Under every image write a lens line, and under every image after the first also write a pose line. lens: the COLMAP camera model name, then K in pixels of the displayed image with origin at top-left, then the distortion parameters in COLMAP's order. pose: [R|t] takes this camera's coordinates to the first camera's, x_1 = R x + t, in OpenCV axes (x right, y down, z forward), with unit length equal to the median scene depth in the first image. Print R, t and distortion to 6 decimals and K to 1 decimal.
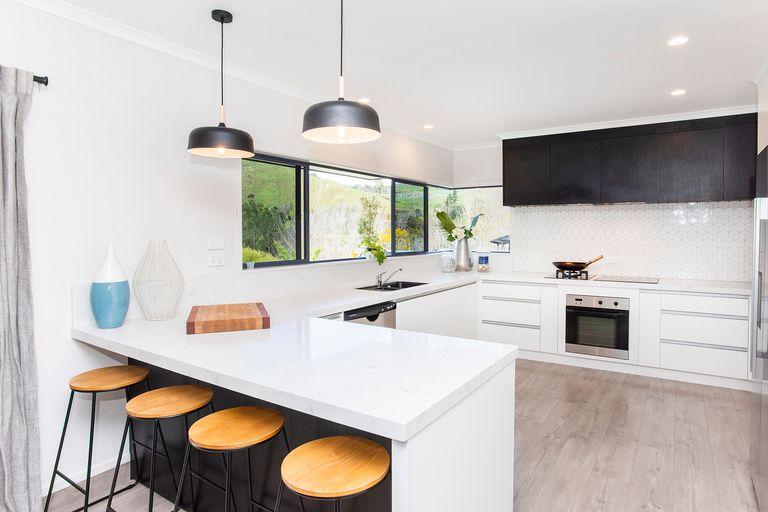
lens RADIAL K [[427.4, 0, 385.1], [0, 427.4, 233.8], [0, 0, 1]] dist [-0.026929, 0.000818]
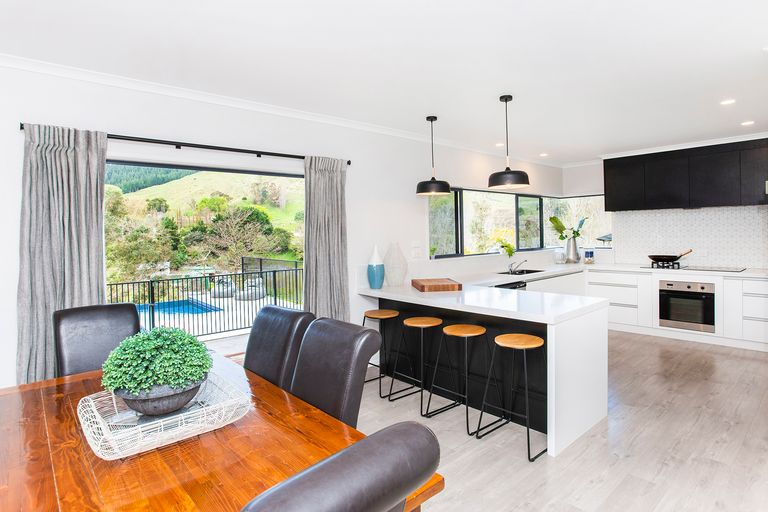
lens RADIAL K [[427.4, 0, 385.1], [0, 427.4, 233.8], [0, 0, 1]] dist [-0.026929, 0.000818]
pose [[0.975094, -0.016769, -0.221155, -0.090683], [0.017424, 0.999848, 0.001007, -0.012291], [0.221105, -0.004835, 0.975238, -0.410200]]
